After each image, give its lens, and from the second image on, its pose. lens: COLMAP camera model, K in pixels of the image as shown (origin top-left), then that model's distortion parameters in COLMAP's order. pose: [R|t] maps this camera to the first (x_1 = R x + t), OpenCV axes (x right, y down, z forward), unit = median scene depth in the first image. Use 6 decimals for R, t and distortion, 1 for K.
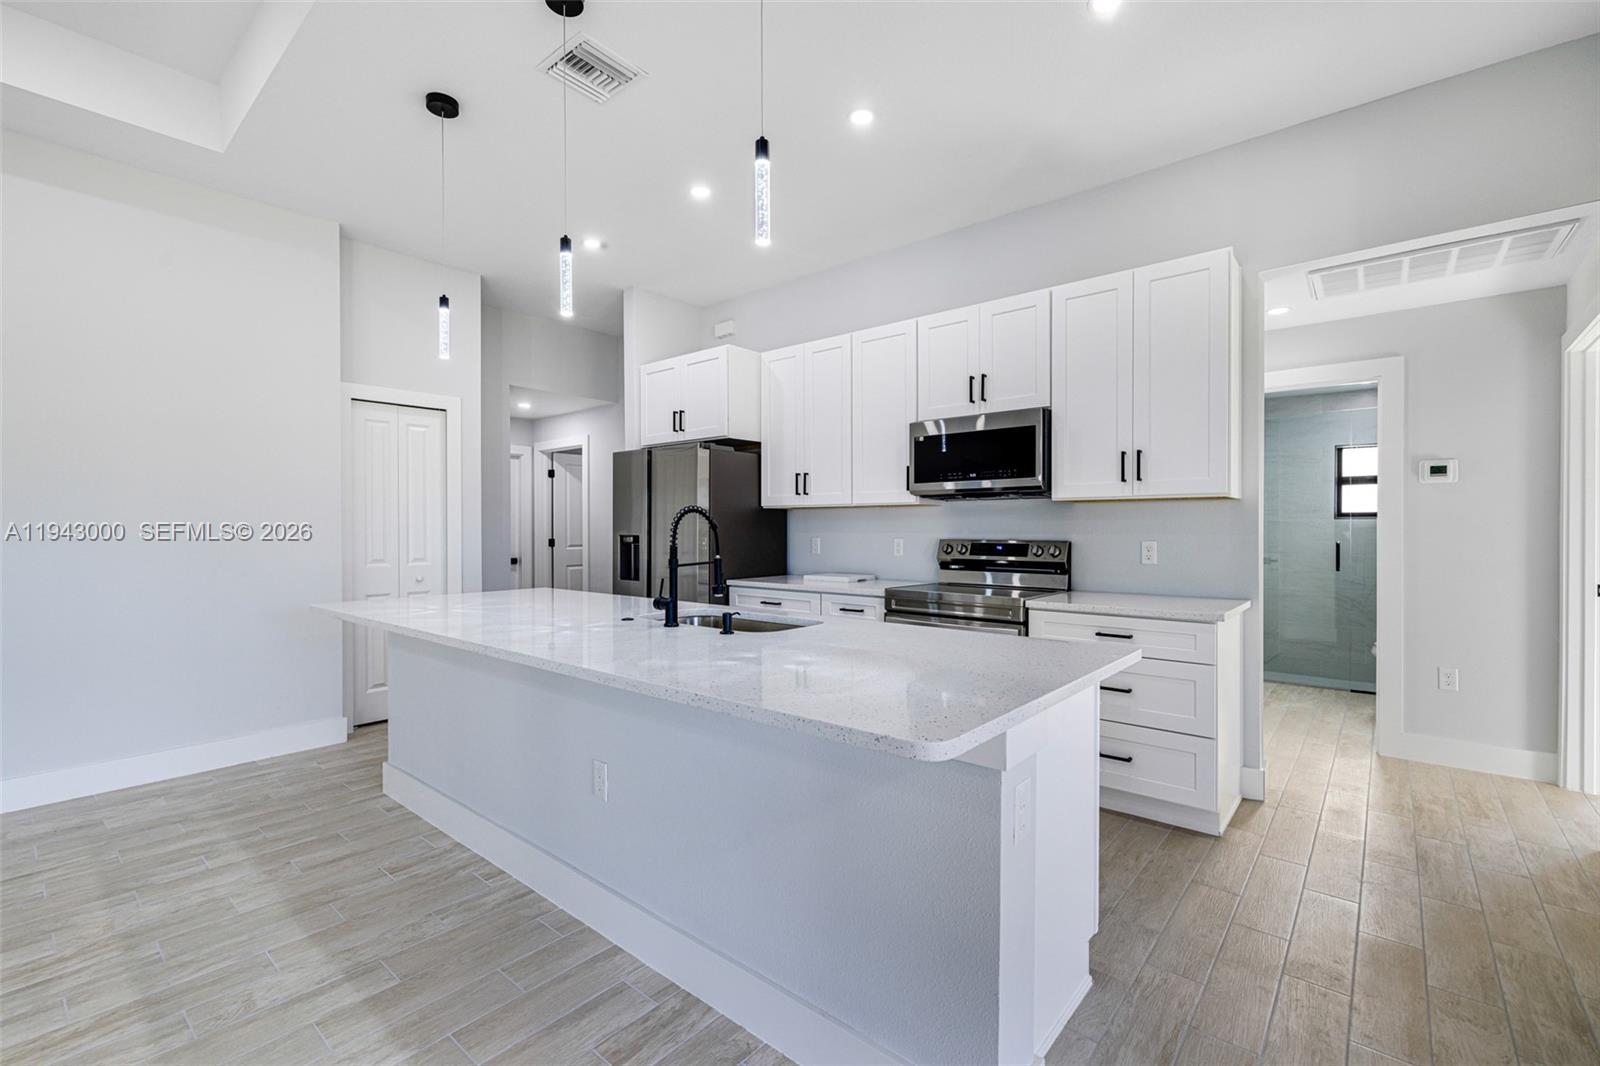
lens RADIAL K [[703.2, 0, 800.0], [0, 703.2, 533.0], [0, 0, 1]] dist [0.000356, 0.000148]
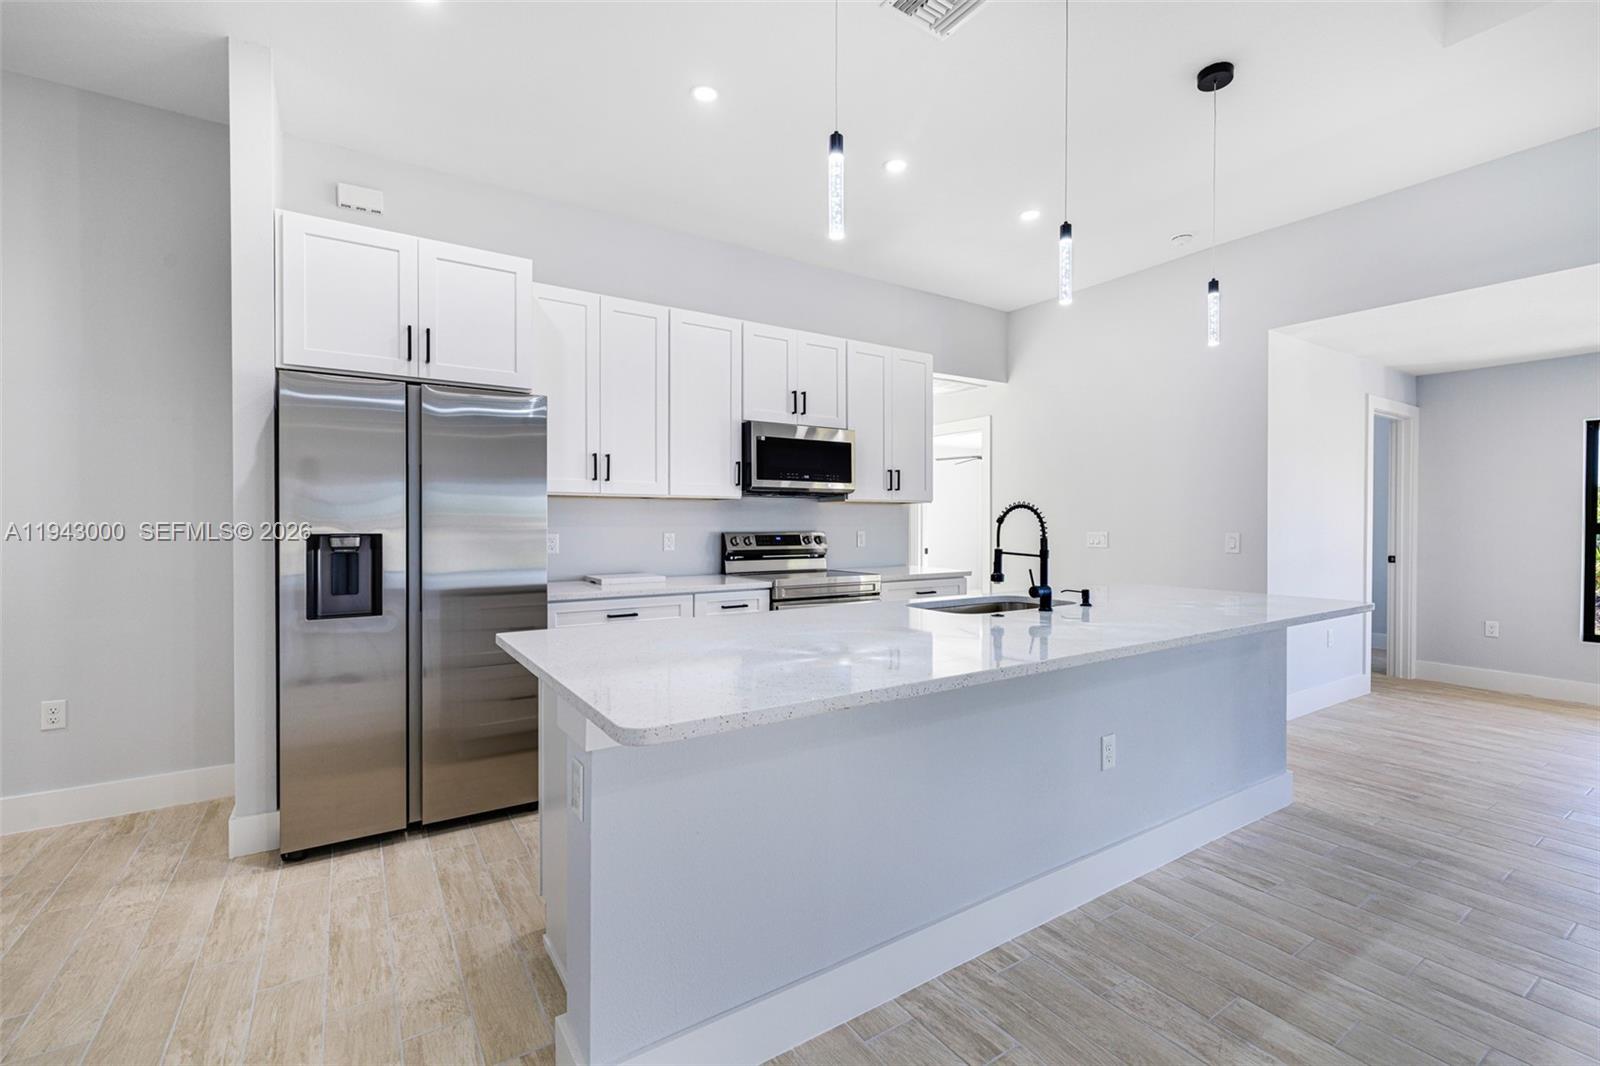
lens RADIAL K [[682.2, 0, 800.0], [0, 682.2, 533.0], [0, 0, 1]] dist [0.000099, 0.000005]
pose [[0.283516, -0.015084, 0.958849, -0.829552], [0.003441, 0.999886, 0.014712, -0.005217], [-0.958961, -0.000871, 0.283536, 0.670850]]
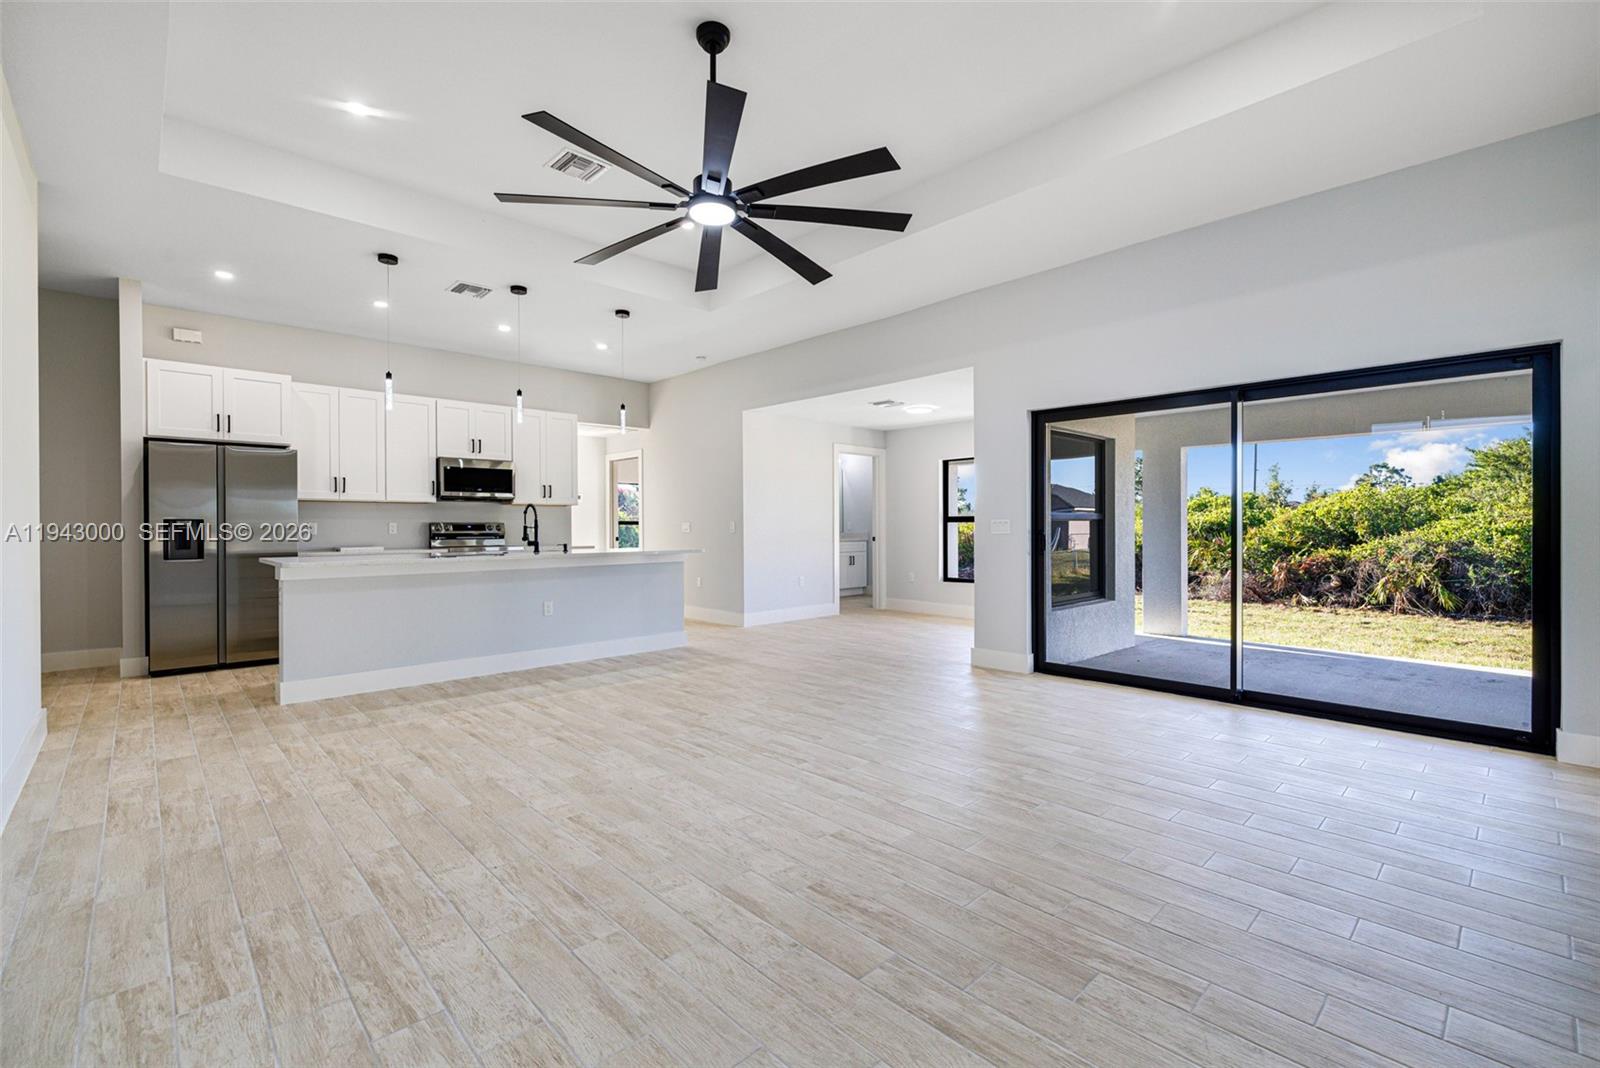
lens RADIAL K [[703.2, 0, 800.0], [0, 703.2, 534.0], [0, 0, 1]] dist [0.000356, 0.000148]
pose [[0.112348, -0.009057, 0.993628, -1.607156], [0.009377, 0.999924, 0.008054, 0.035606], [-0.993625, 0.008413, 0.112424, -0.129355]]
